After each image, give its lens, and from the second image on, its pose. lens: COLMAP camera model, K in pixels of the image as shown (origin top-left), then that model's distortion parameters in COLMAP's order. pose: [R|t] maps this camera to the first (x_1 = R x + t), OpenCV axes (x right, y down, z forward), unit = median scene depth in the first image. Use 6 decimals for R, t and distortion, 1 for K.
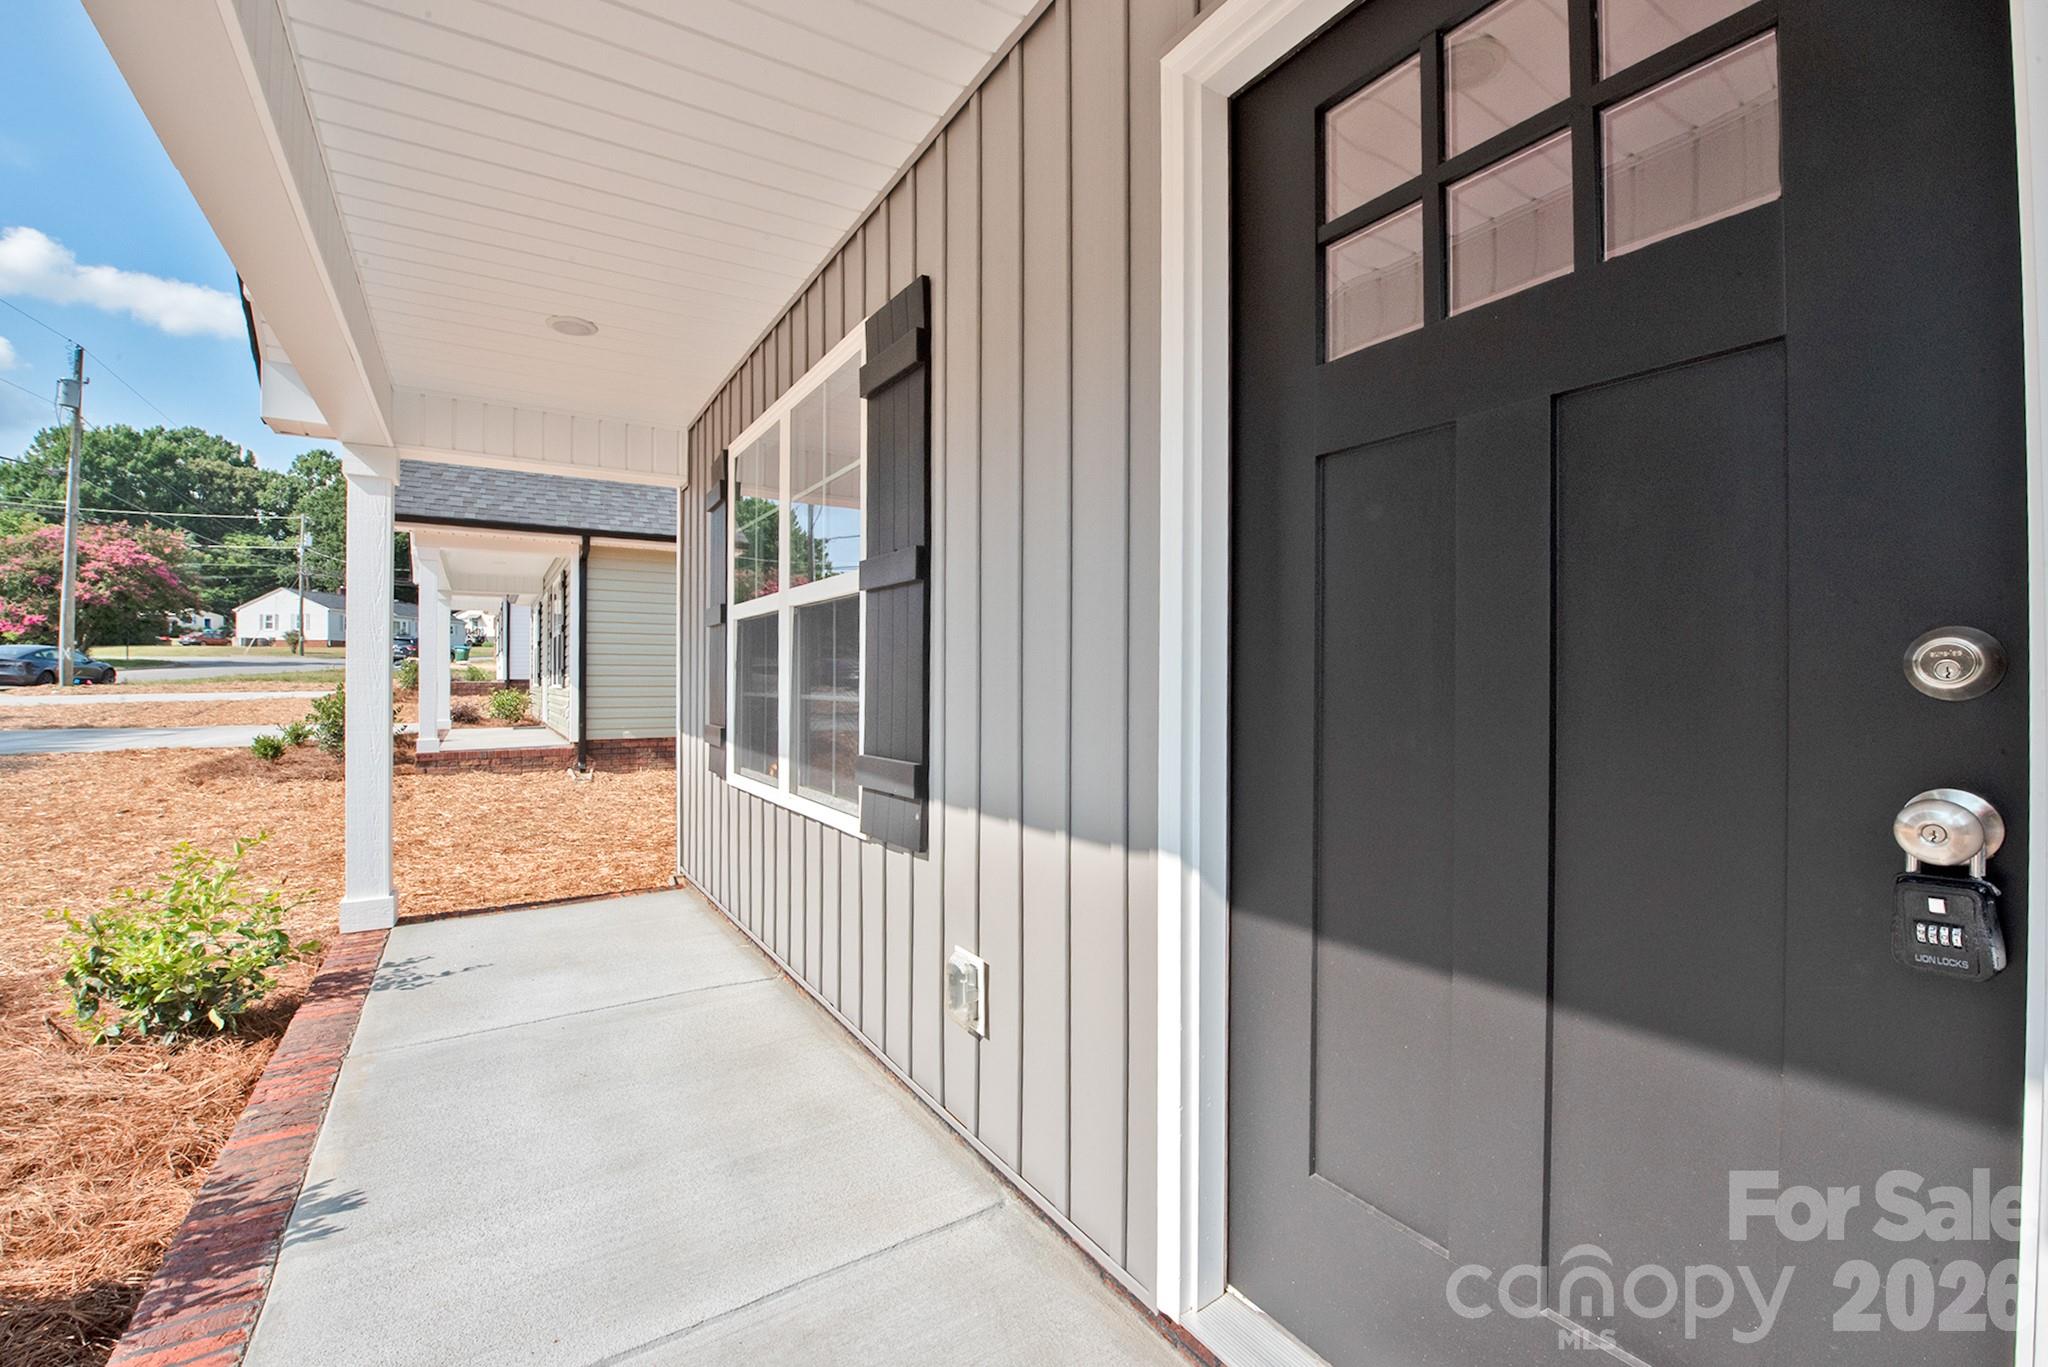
lens RADIAL K [[850.6, 0, 1032.9], [0, 850.6, 681.2], [0, 0, 1]] dist [-0.000606, -0.011844]
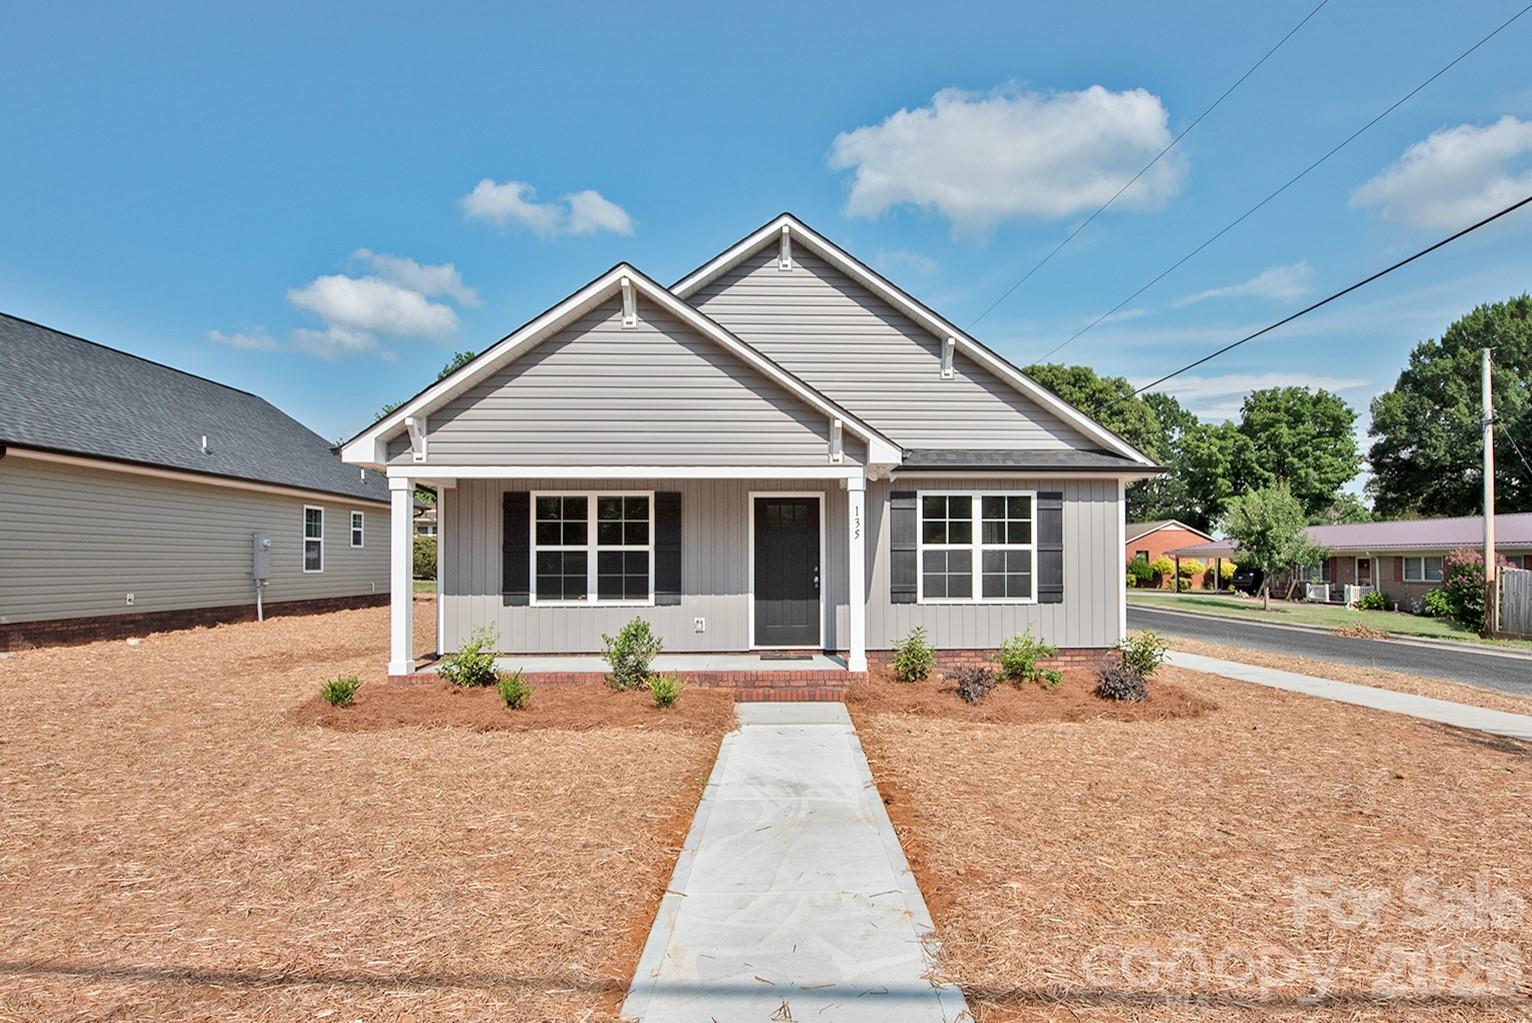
lens RADIAL K [[828.9, 0, 802.7], [0, 828.9, 548.4], [0, 0, 1]] dist [-0.000455, -0.000406]
pose [[0.533290, 0.014150, 0.845814, -2.039392], [0.003061, 0.999821, -0.018656, -0.020266], [-0.845927, 0.012539, 0.533151, -1.163839]]
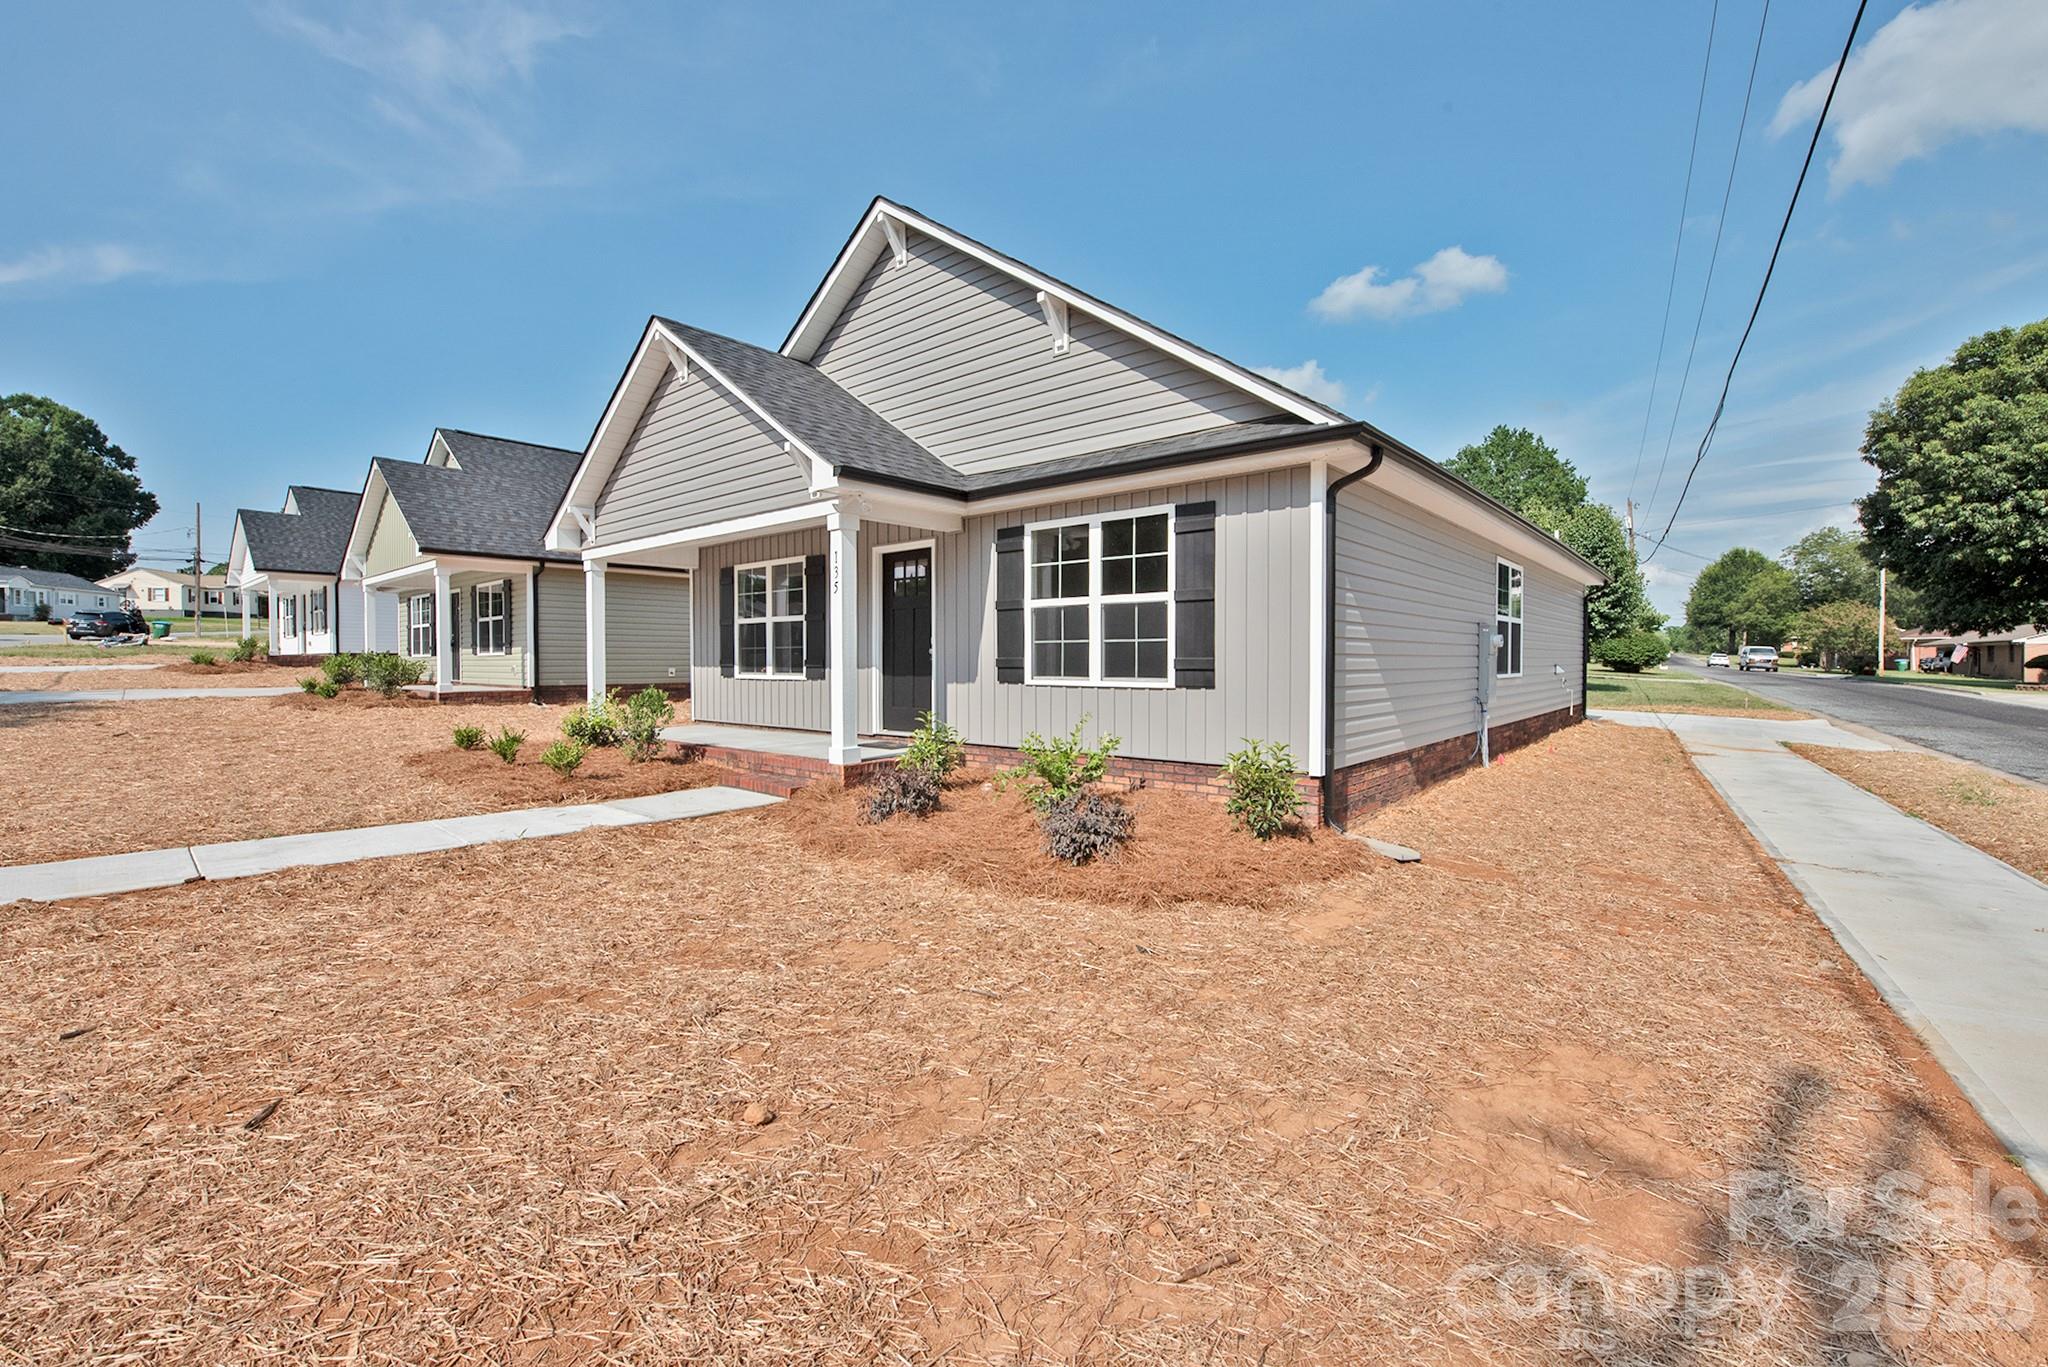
lens RADIAL K [[844.1, 0, 990.5], [0, 844.1, 683.8], [0, 0, 1]] dist [-0.022536, -0.000086]
pose [[0.967957, -0.007002, 0.251019, -0.205588], [0.000191, 0.999631, 0.027147, 0.053350], [-0.251116, -0.026229, 0.967602, -1.877099]]
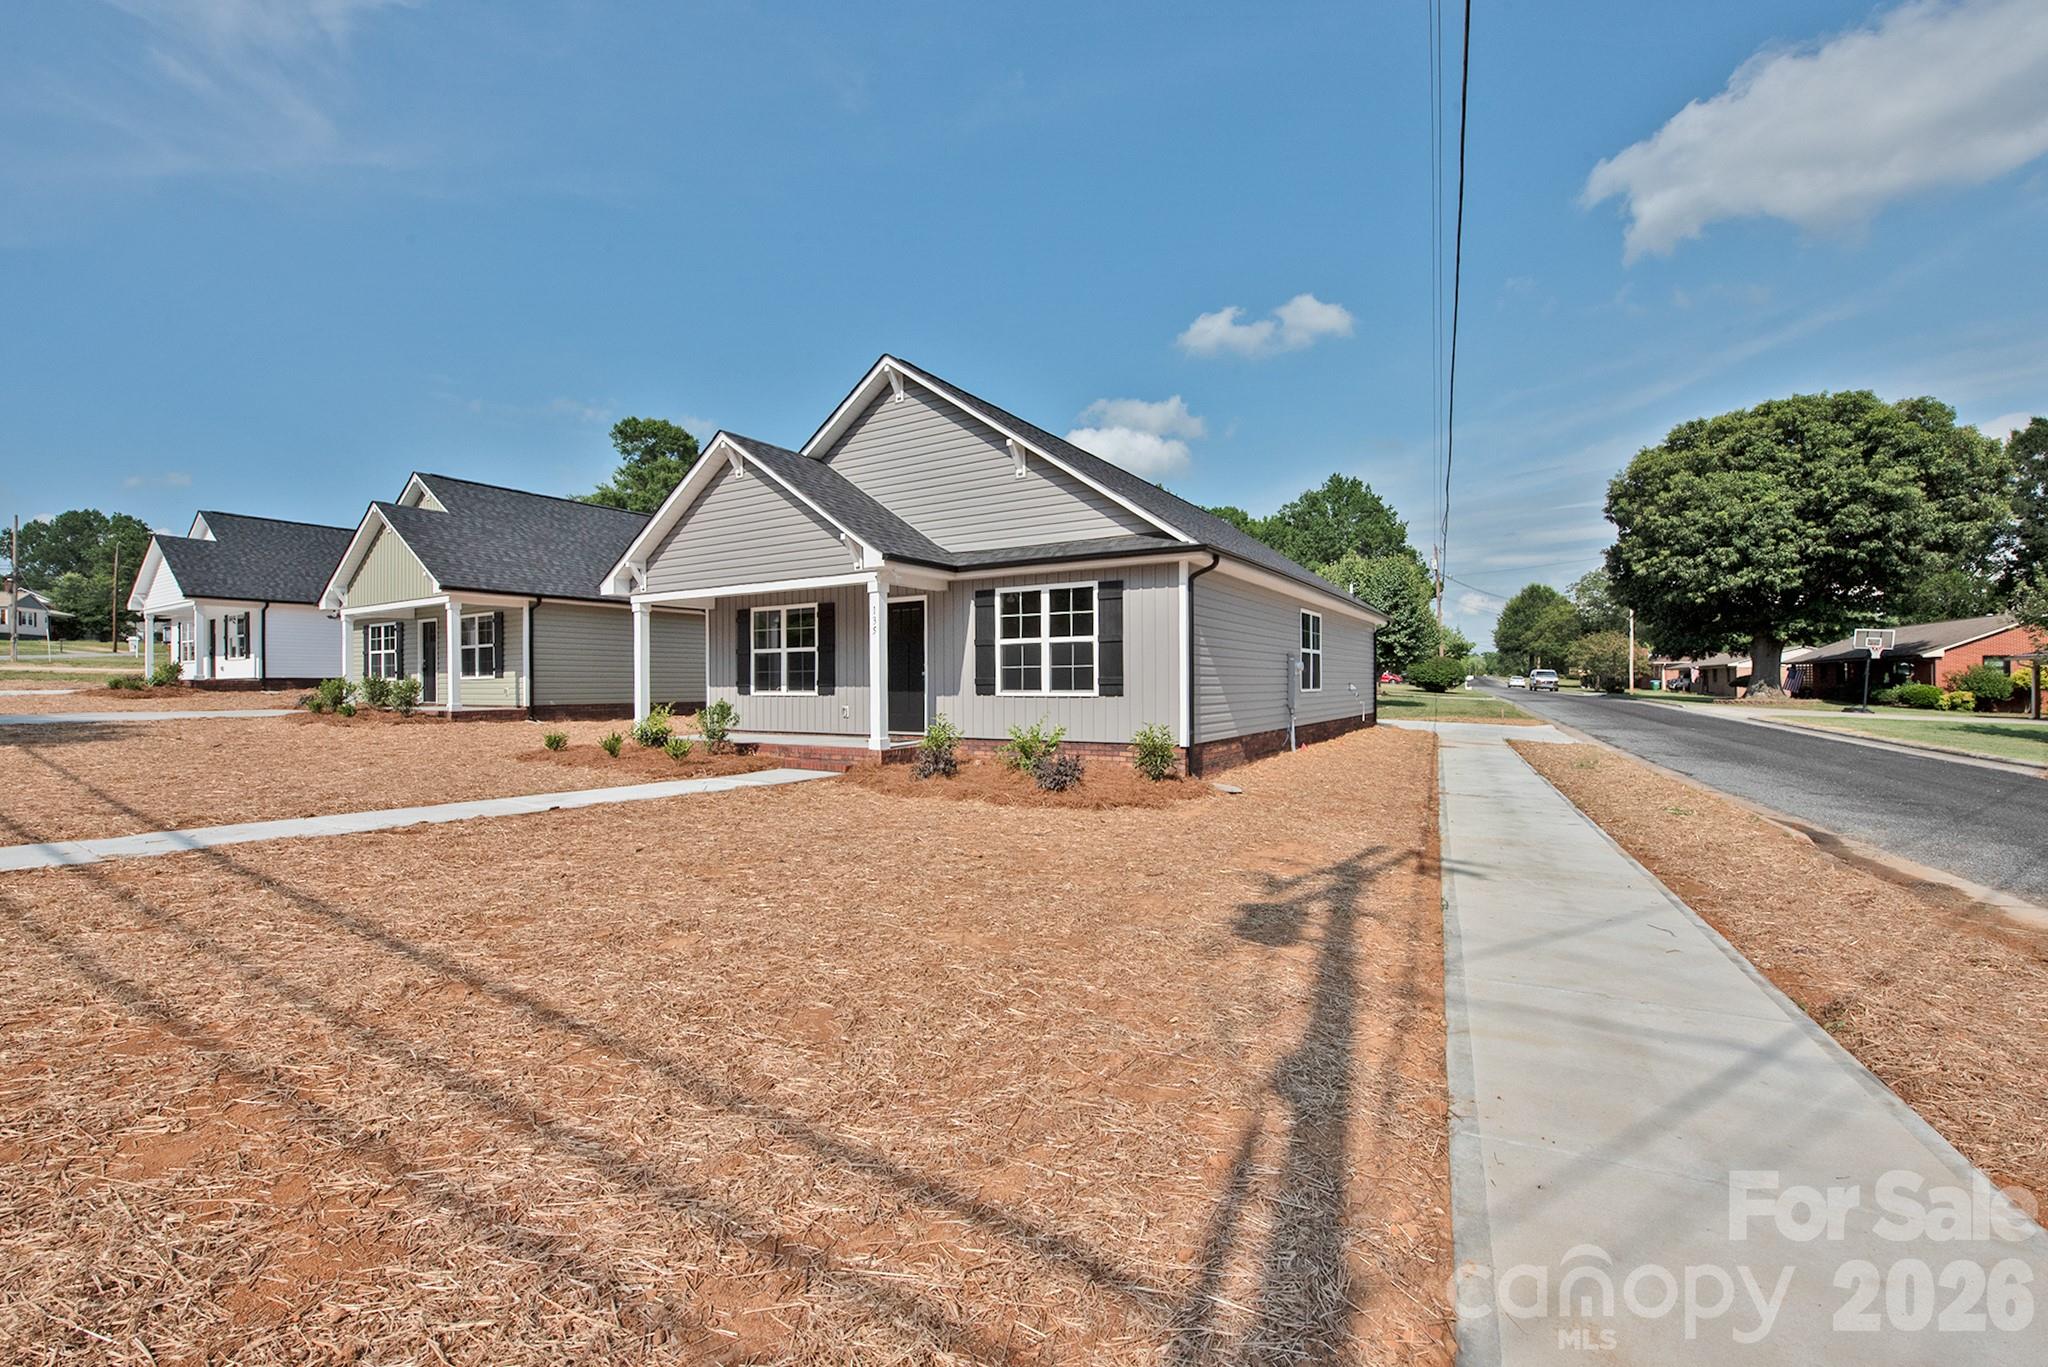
lens RADIAL K [[838.9, 0, 1000.6], [0, 838.9, 690.2], [0, 0, 1]] dist [-0.015018, 0.000107]
pose [[0.915952, -0.006193, 0.401241, -0.758801], [0.004166, 0.999974, 0.005925, 0.070912], [-0.401267, -0.003755, 0.915954, -2.627410]]
